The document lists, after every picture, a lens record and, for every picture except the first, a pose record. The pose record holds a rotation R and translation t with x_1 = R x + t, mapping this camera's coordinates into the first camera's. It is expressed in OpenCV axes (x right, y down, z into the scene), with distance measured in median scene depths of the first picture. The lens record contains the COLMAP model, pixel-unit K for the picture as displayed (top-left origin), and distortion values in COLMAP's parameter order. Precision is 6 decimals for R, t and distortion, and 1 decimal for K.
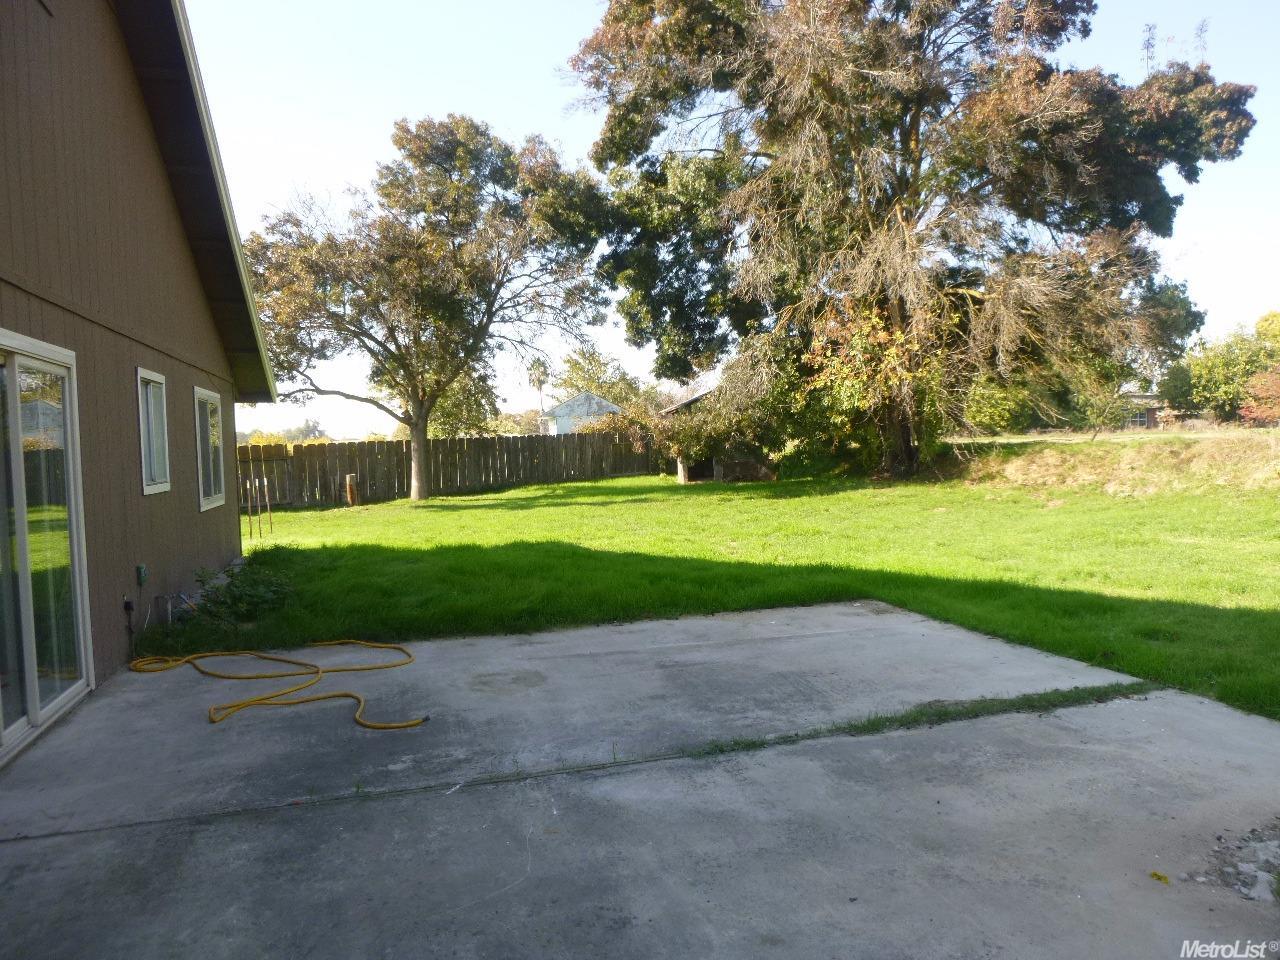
lens RADIAL K [[934.0, 0, 644.7], [0, 934.0, 475.4], [0, 0, 1]] dist [-0.037186, -0.003837]
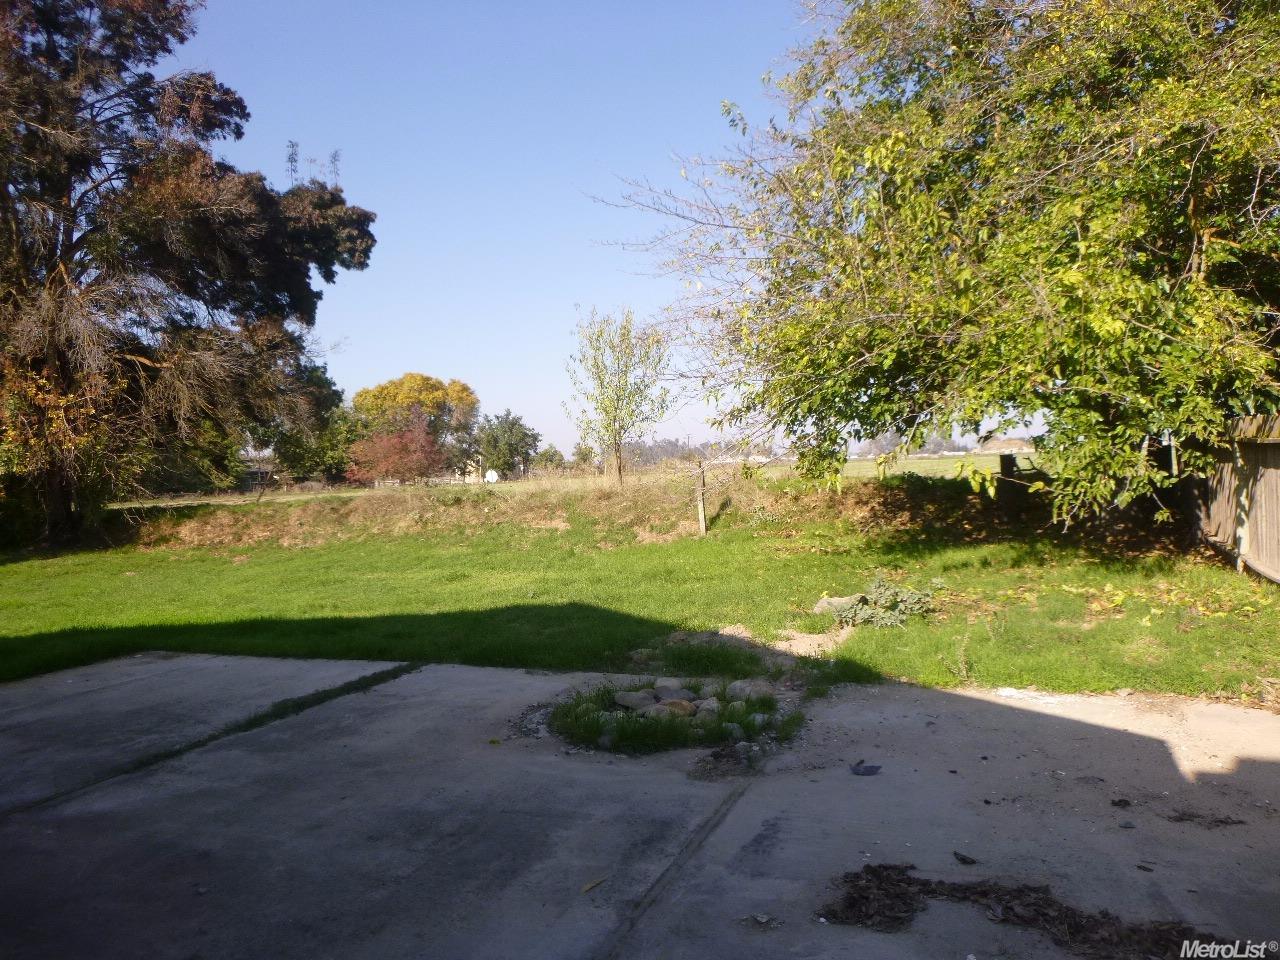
lens RADIAL K [[934.0, 0, 644.7], [0, 934.0, 475.4], [0, 0, 1]] dist [-0.037186, -0.003837]
pose [[0.624194, -0.006127, 0.781245, -0.099743], [0.059995, 0.997392, -0.040113, 0.003658], [-0.778962, 0.071910, 0.622934, -0.056012]]
